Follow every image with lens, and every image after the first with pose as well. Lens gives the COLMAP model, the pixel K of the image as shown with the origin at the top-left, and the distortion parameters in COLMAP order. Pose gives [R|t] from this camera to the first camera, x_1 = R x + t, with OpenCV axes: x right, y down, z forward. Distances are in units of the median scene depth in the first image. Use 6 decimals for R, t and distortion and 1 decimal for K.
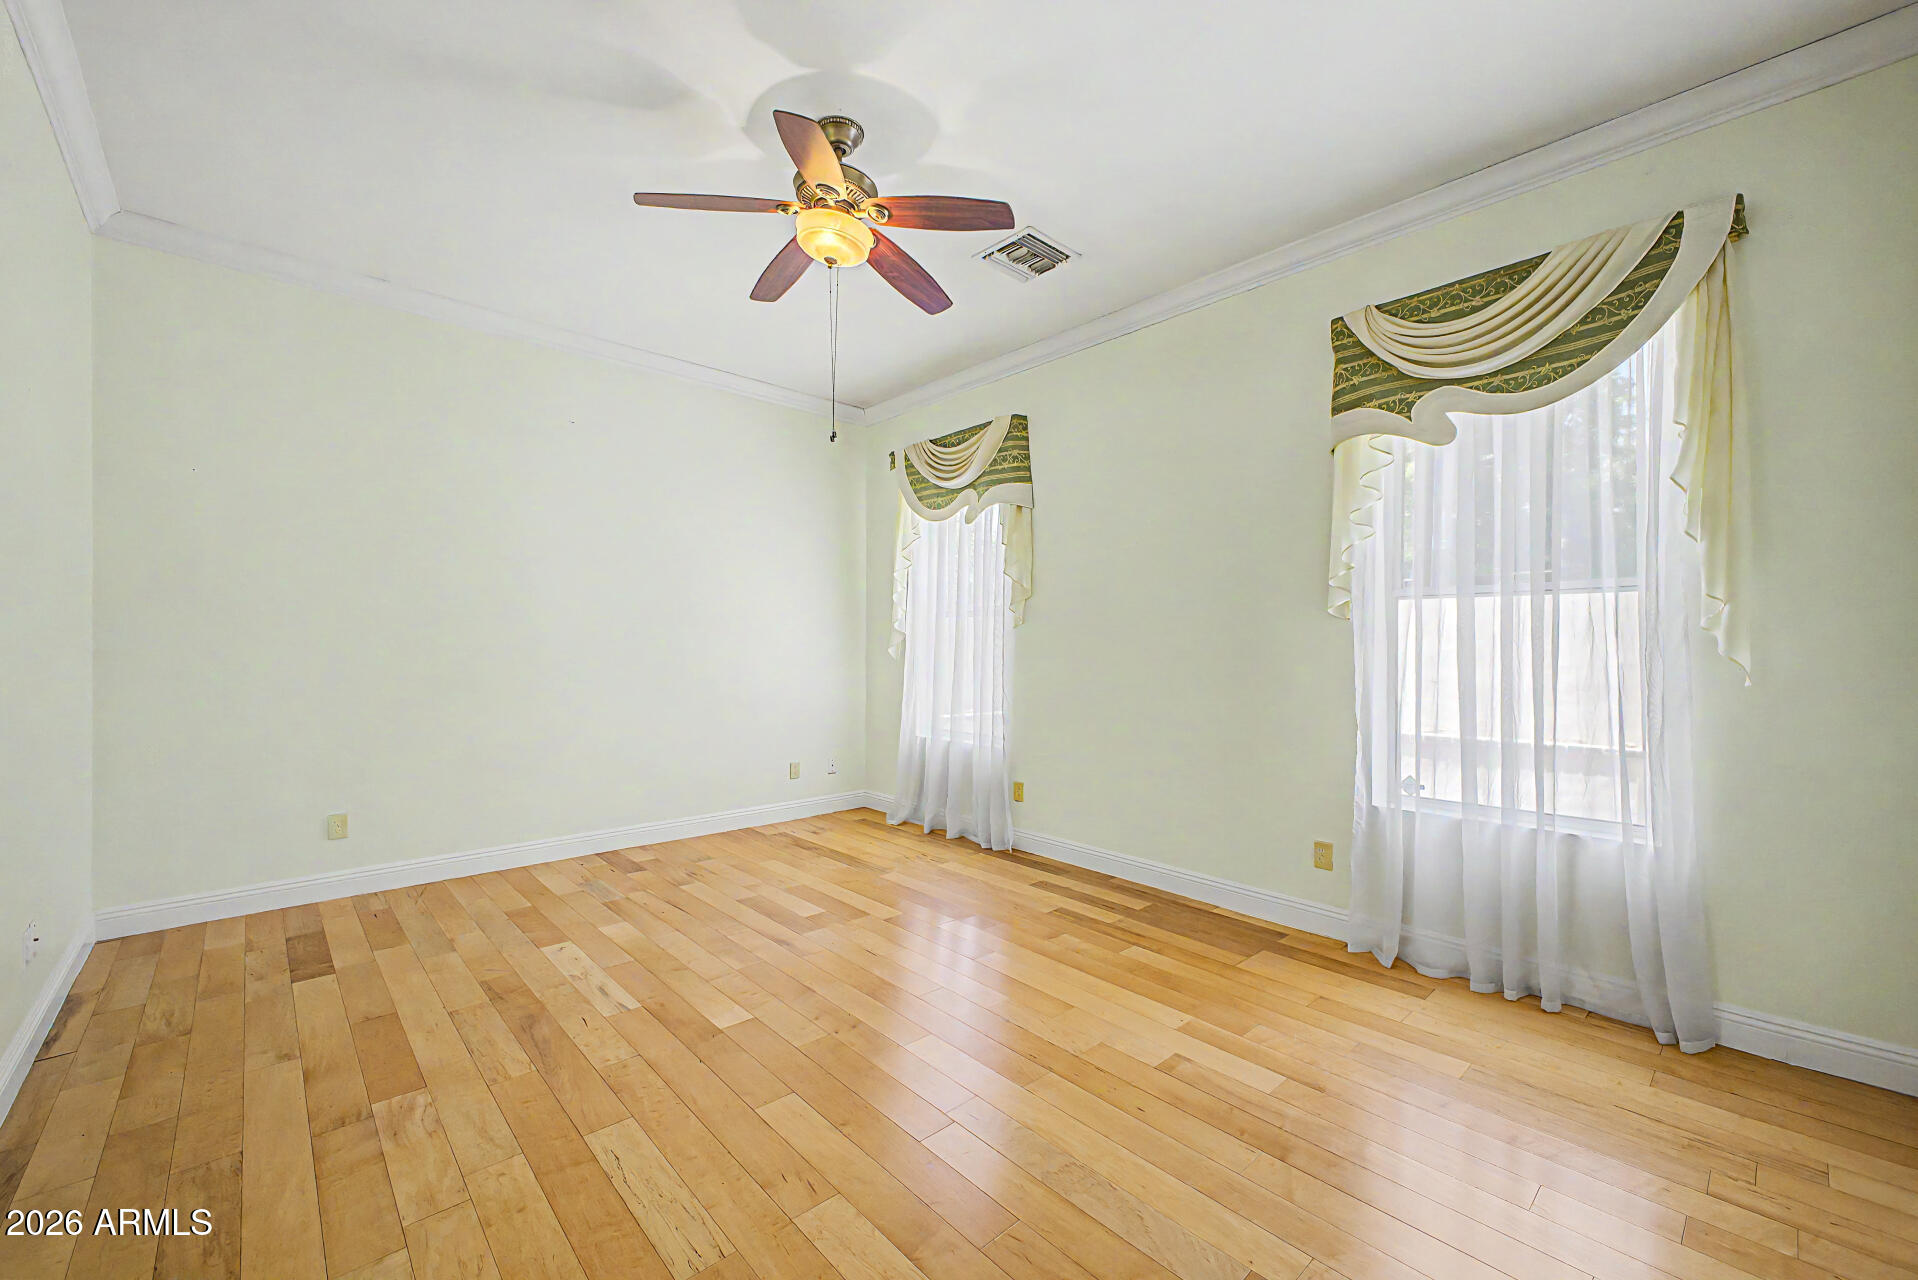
lens RADIAL K [[765.3, 0, 959.0], [0, 765.3, 640.0], [0, 0, 1]] dist [0.012819, -0.007118]
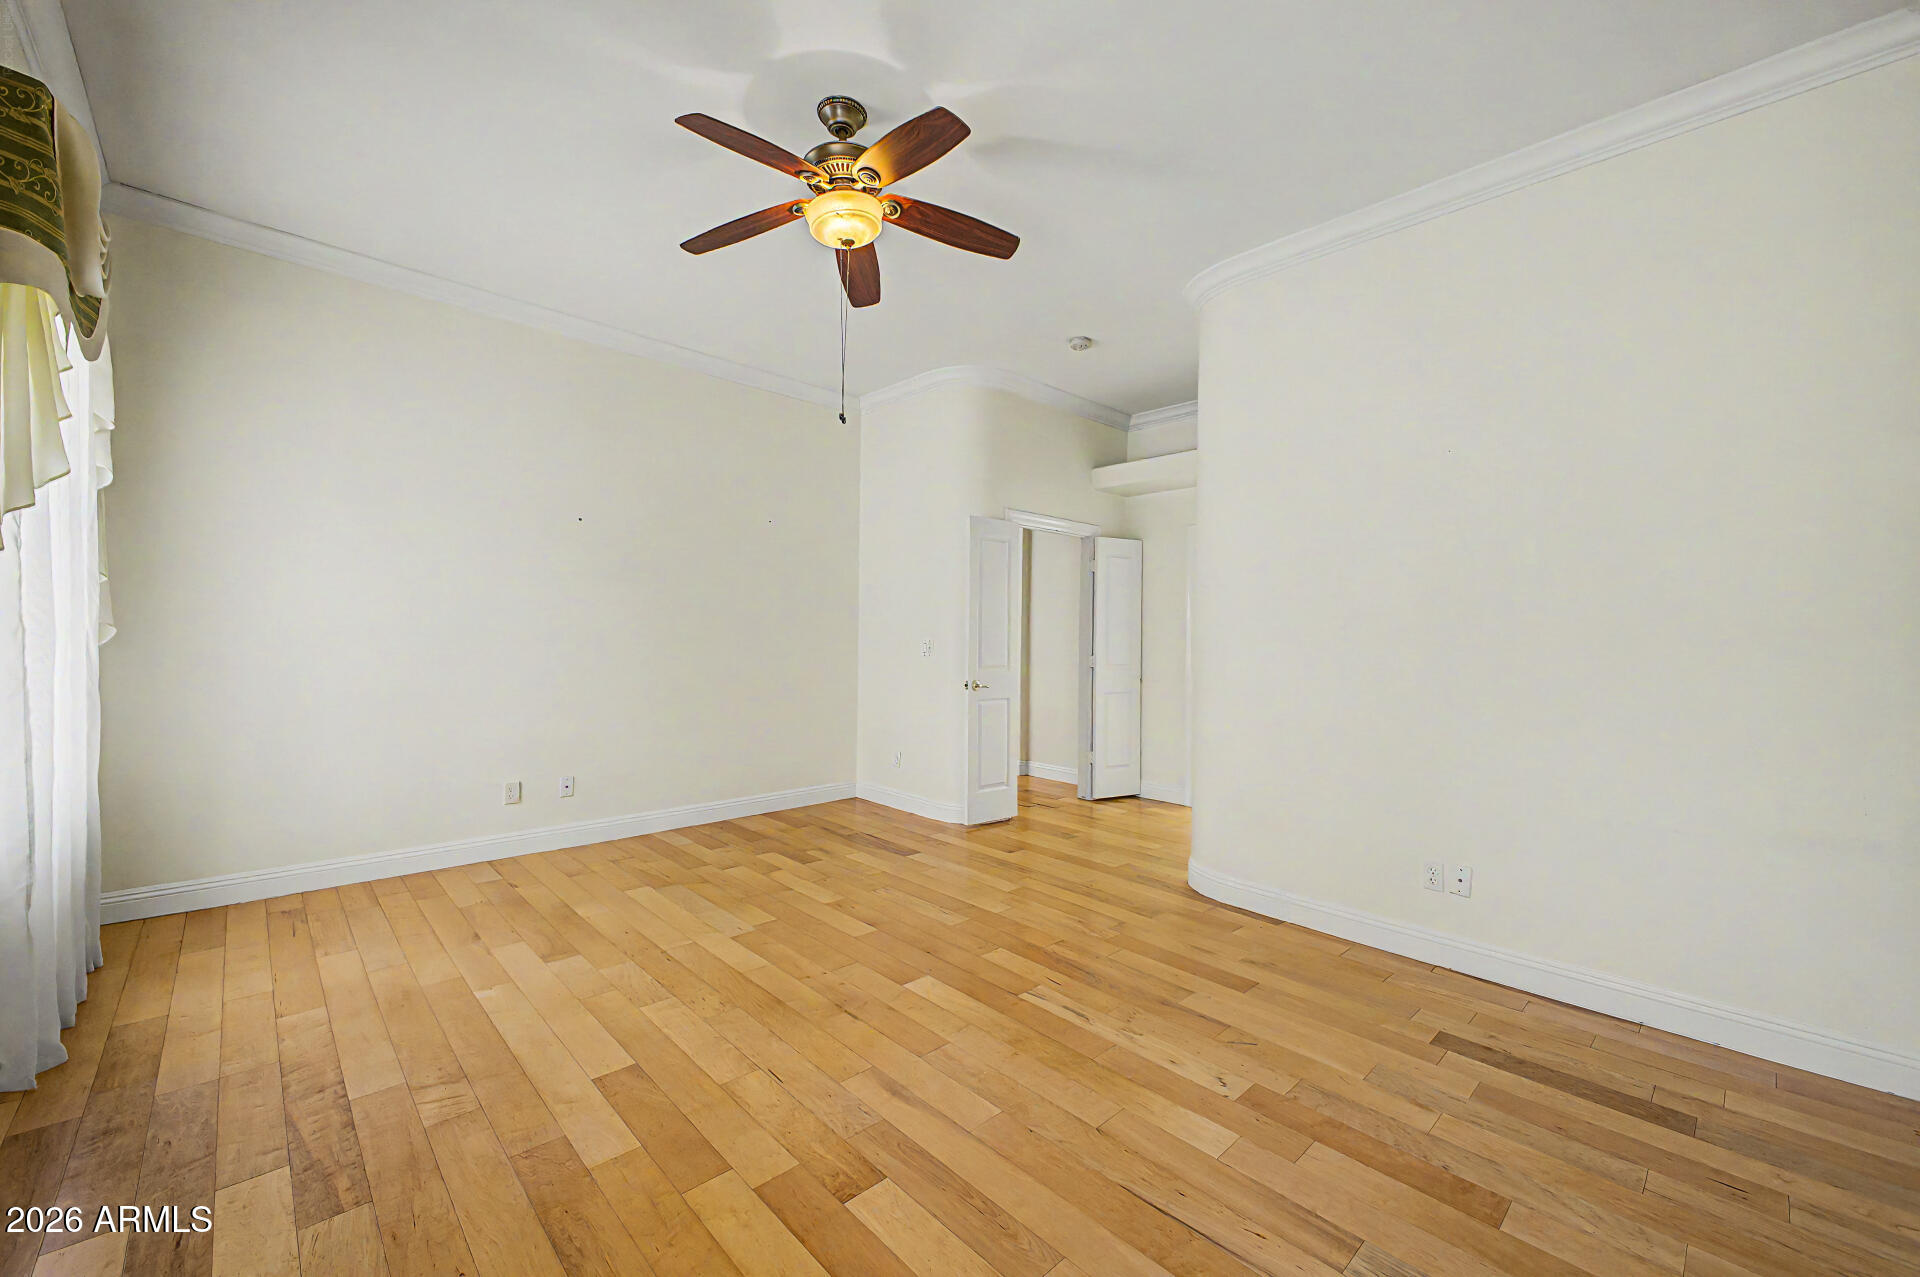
lens RADIAL K [[766.1, 0, 960.0], [0, 766.1, 638.5], [0, 0, 1]] dist [0.012819, -0.007118]
pose [[-0.999642, -0.020805, -0.016811, -0.210558], [-0.020768, 0.999782, -0.002351, 0.005780], [0.016856, -0.002001, -0.999856, 1.354890]]
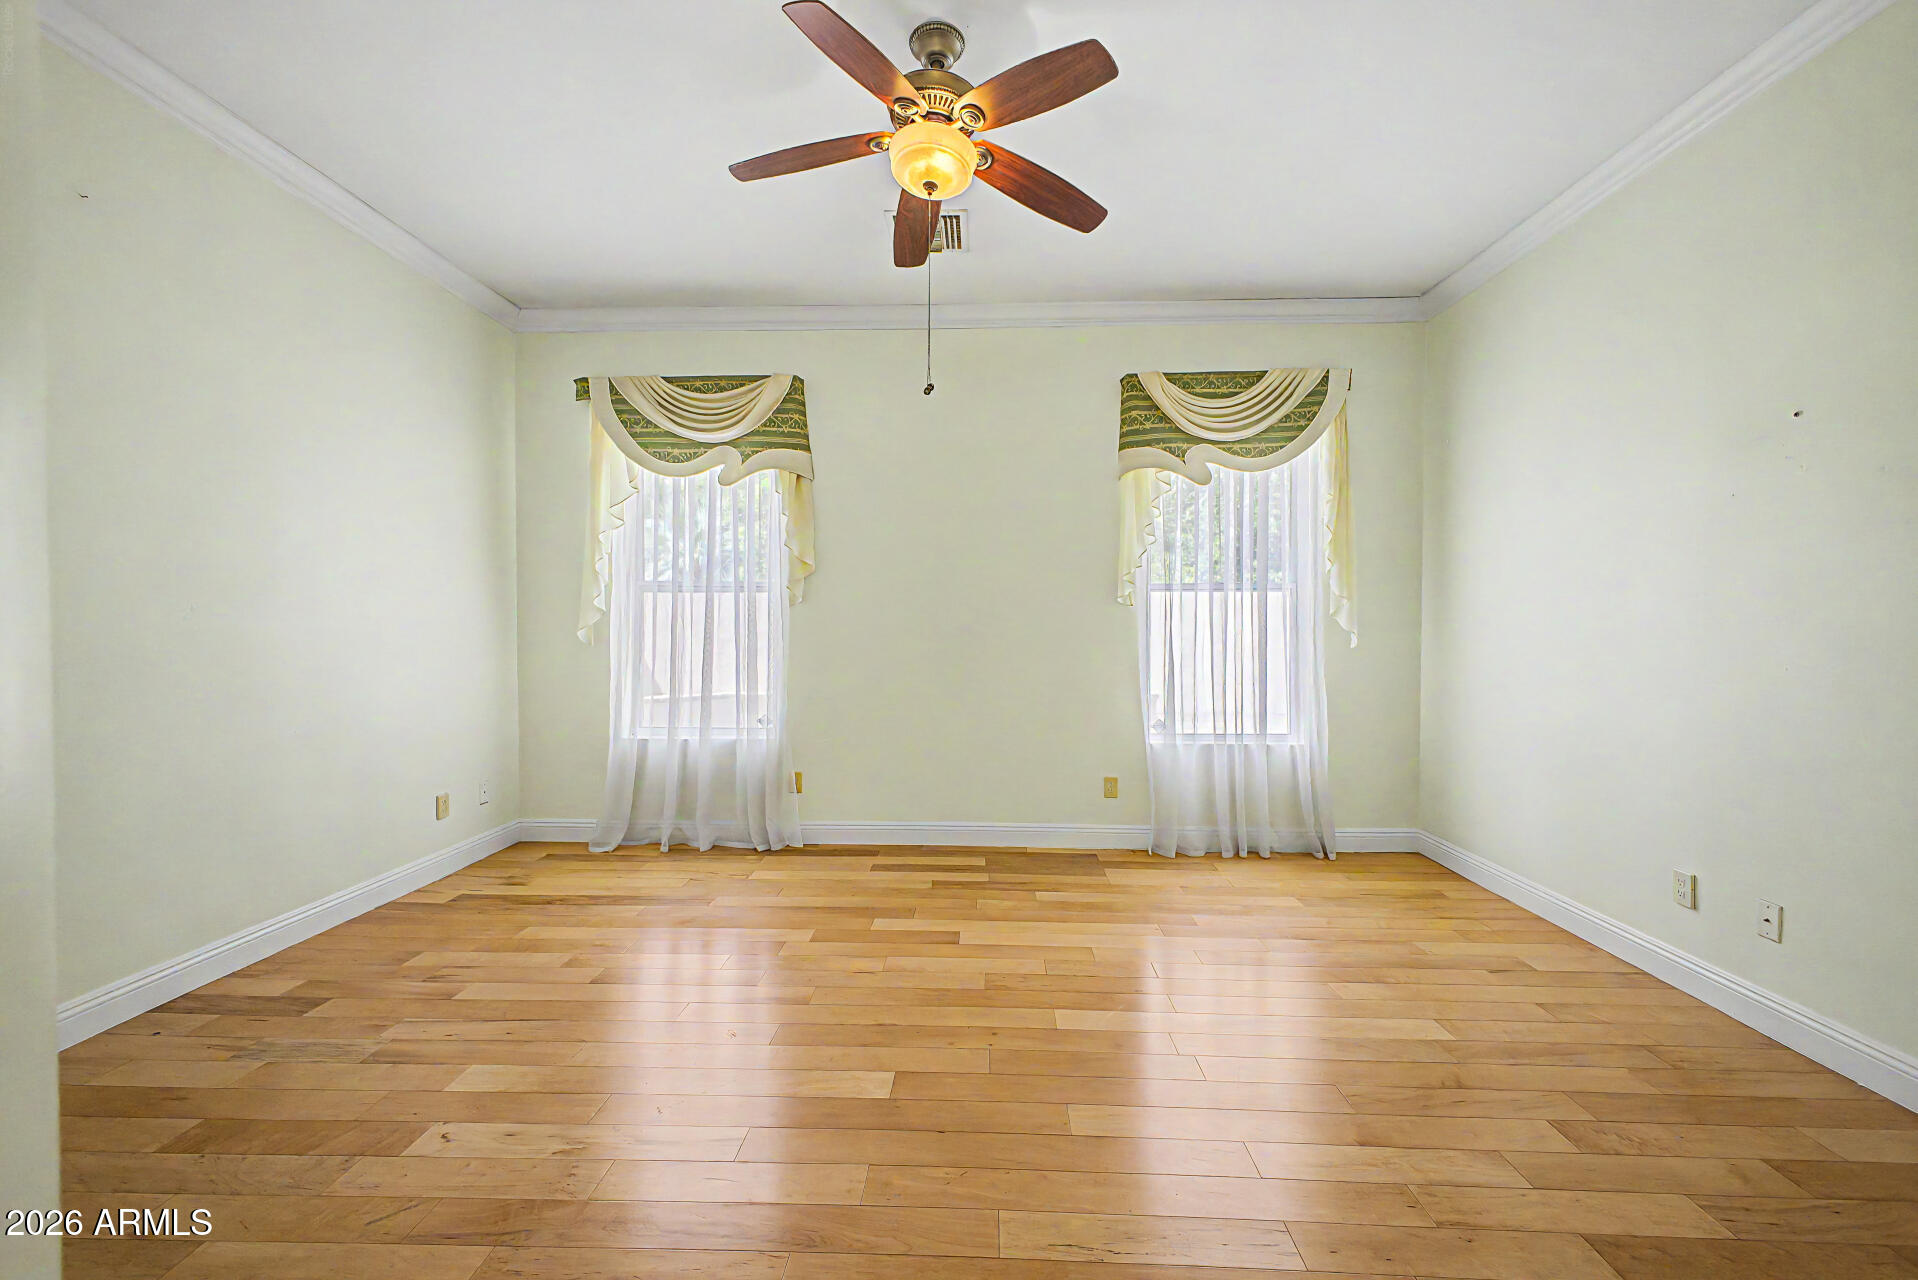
lens RADIAL K [[765.3, 0, 959.0], [0, 765.3, 640.0], [0, 0, 1]] dist [0.012819, -0.007118]
pose [[0.696493, -0.015647, 0.717393, -0.532520], [-0.003672, 0.999671, 0.025369, -0.000200], [-0.717554, -0.020304, 0.696207, 0.246459]]
